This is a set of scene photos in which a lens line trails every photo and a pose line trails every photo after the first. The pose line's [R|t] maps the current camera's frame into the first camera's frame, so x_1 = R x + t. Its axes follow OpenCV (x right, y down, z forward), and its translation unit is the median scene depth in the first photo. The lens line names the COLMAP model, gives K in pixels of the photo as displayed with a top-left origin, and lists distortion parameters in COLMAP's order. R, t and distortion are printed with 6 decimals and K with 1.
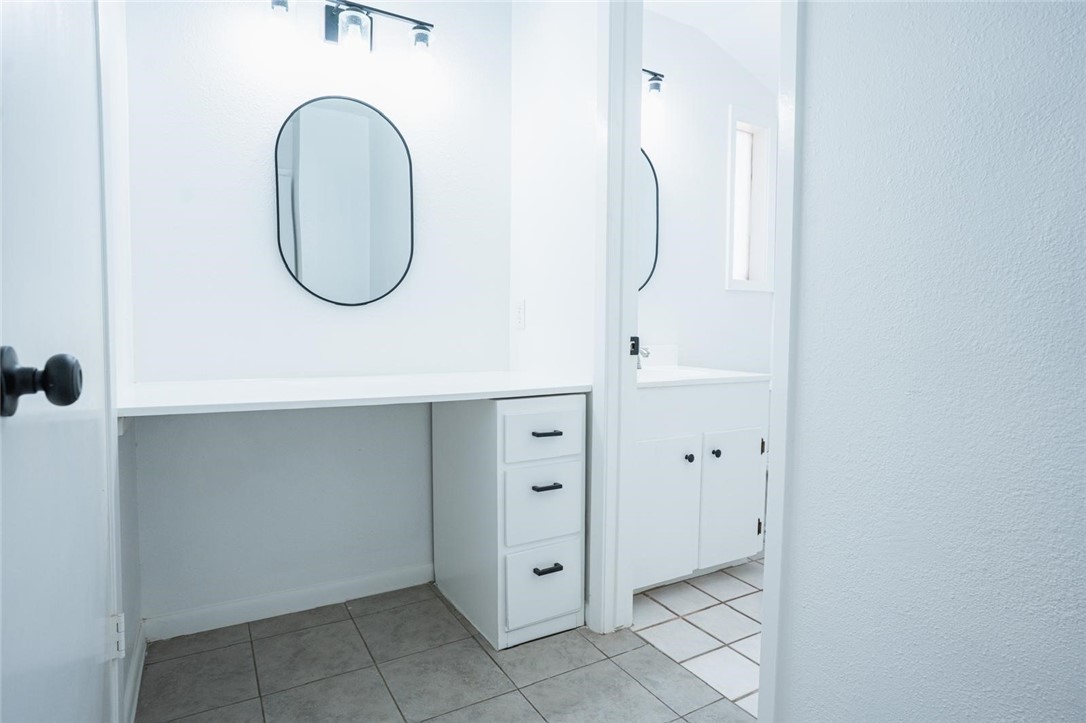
lens RADIAL K [[606.2, 0, 538.5], [0, 606.2, 358.0], [0, 0, 1]] dist [-0.054241, 0.044069]
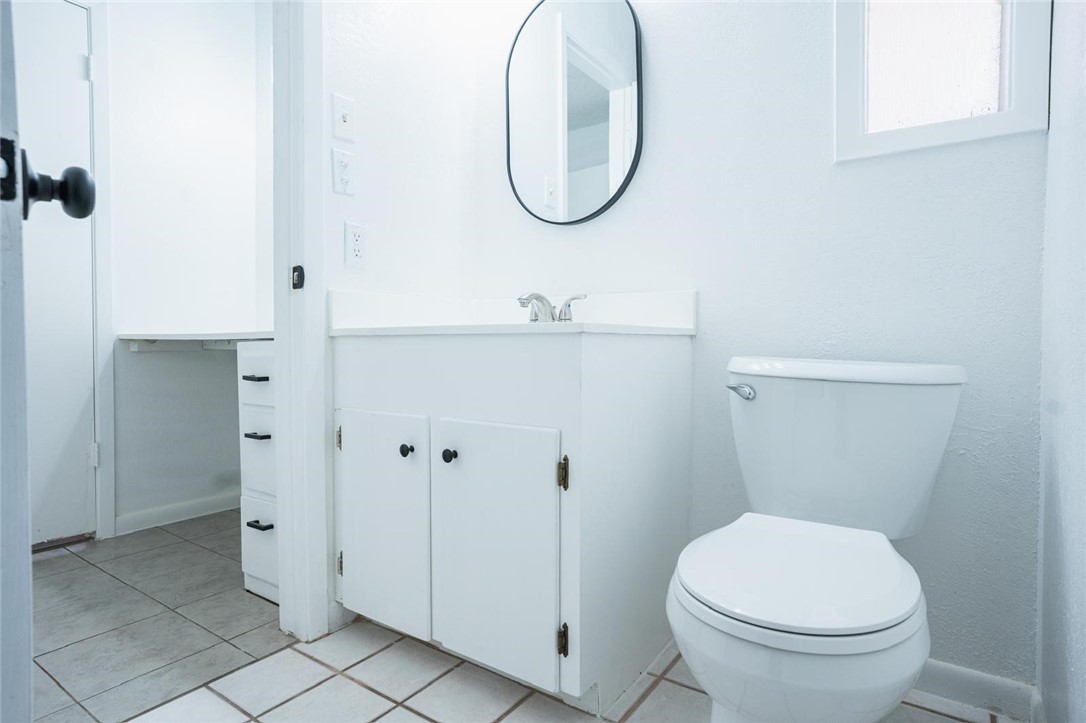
lens RADIAL K [[606.2, 0, 538.5], [0, 606.2, 358.0], [0, 0, 1]] dist [-0.054241, 0.044069]
pose [[0.398560, 0.013460, -0.917043, 1.088106], [-0.045373, 0.998957, -0.005057, 0.080408], [0.916019, 0.043624, 0.398755, 1.065740]]
